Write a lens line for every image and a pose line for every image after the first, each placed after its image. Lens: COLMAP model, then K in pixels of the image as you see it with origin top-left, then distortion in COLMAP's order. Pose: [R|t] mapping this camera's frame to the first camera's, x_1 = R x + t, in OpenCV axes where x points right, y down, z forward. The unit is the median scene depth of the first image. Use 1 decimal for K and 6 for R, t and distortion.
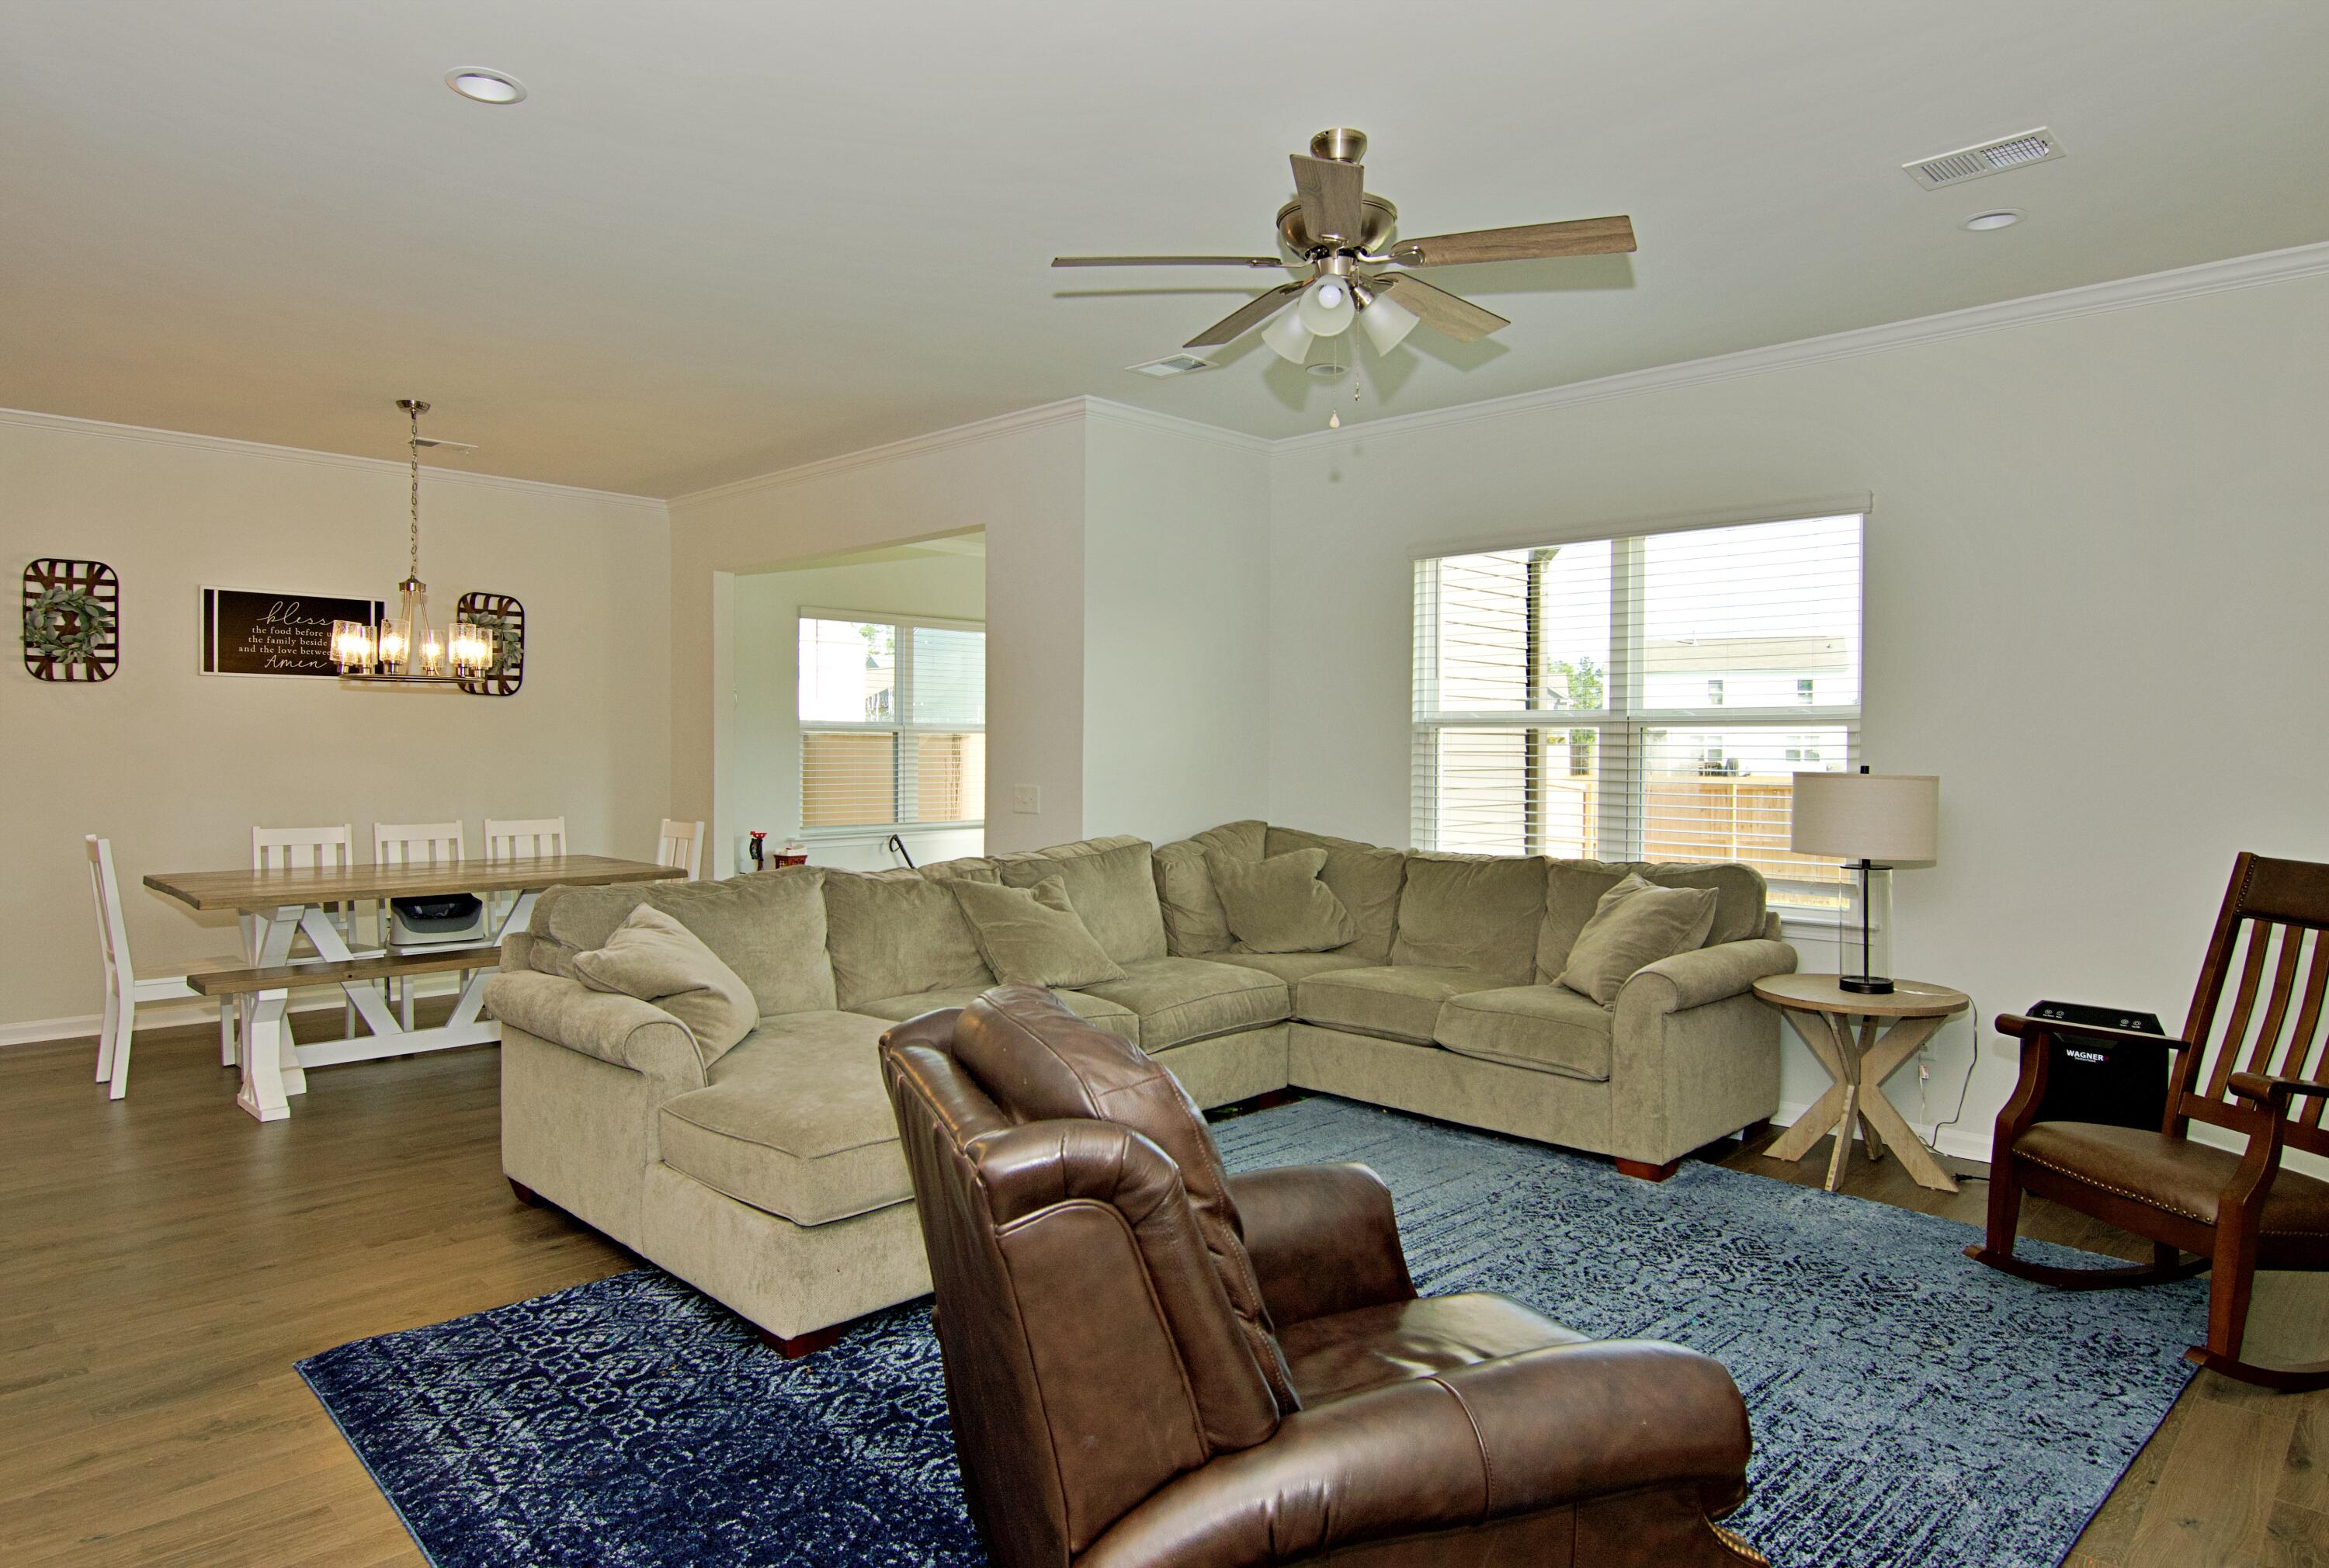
lens RADIAL K [[1414.1, 0, 1161.1], [0, 1414.1, 738.8], [0, 0, 1]] dist [-0.003671, -0.001518]
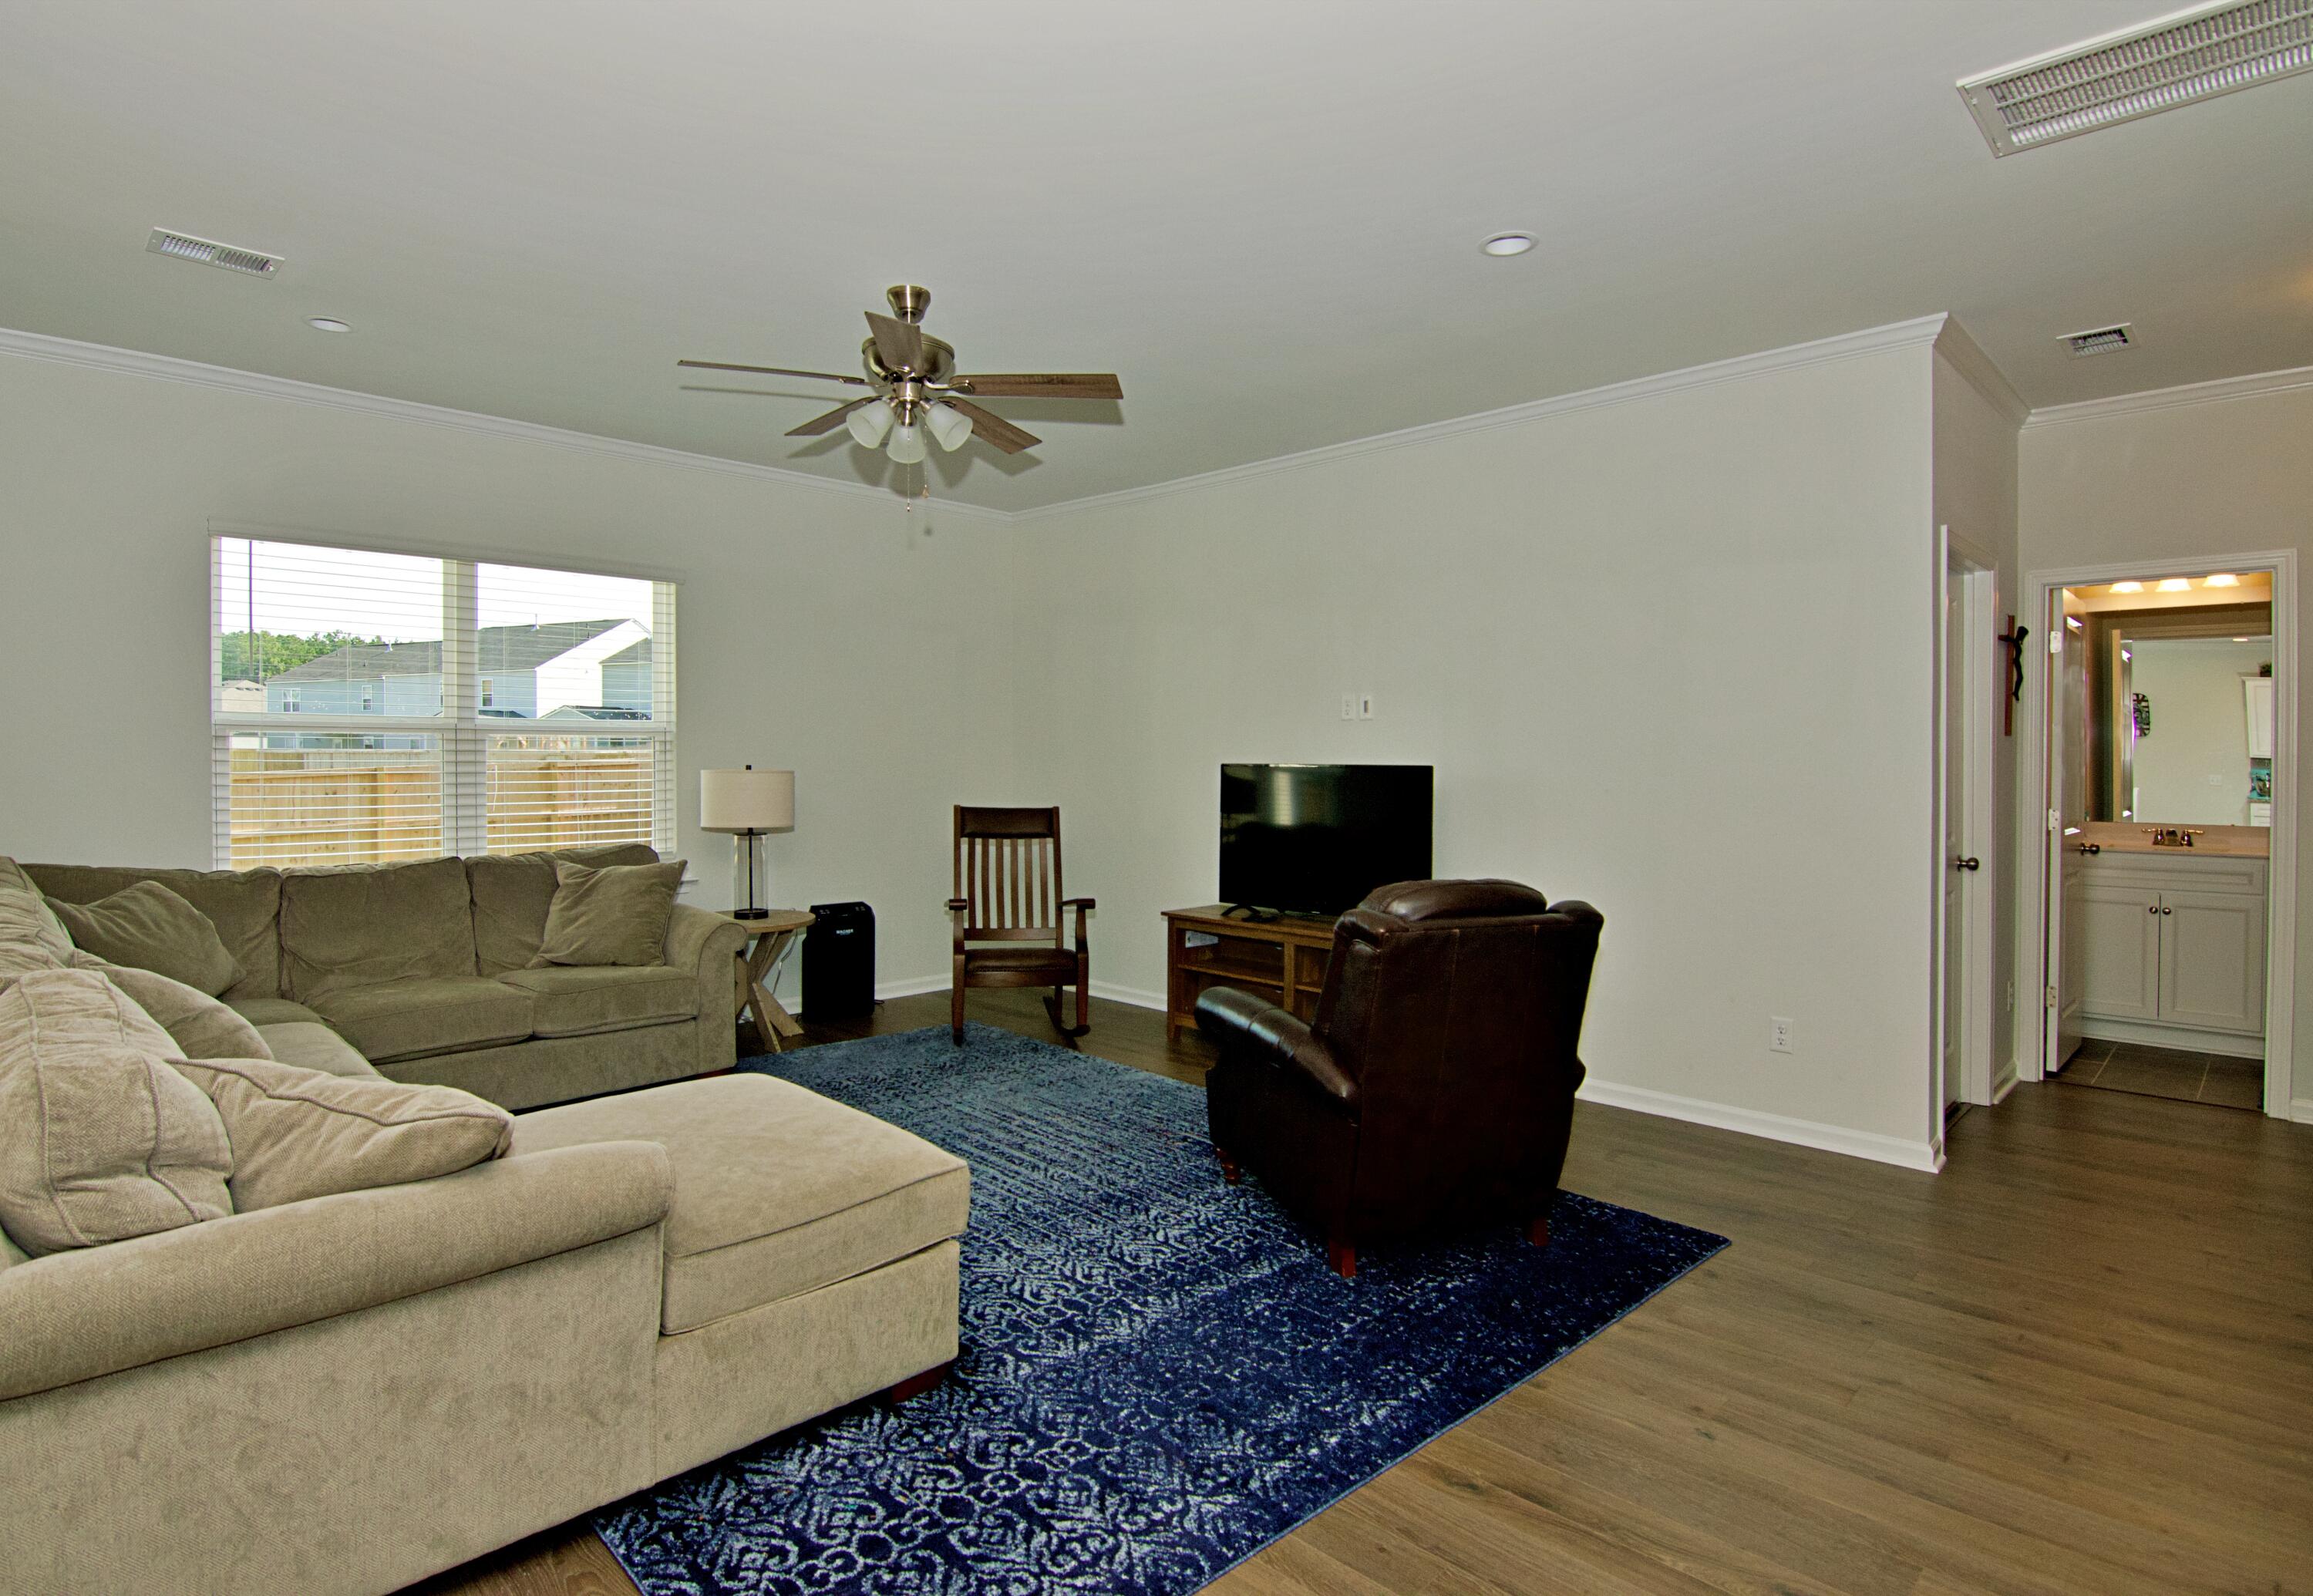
lens RADIAL K [[1188.5, 0, 1150.6], [0, 1188.5, 763.4], [0, 0, 1]] dist [-0.030631, 0.000122]
pose [[-0.007444, -0.011360, 0.999908, -1.072997], [-0.008263, 0.999902, 0.011298, -0.000067], [-0.999938, -0.008178, -0.007537, 0.864001]]
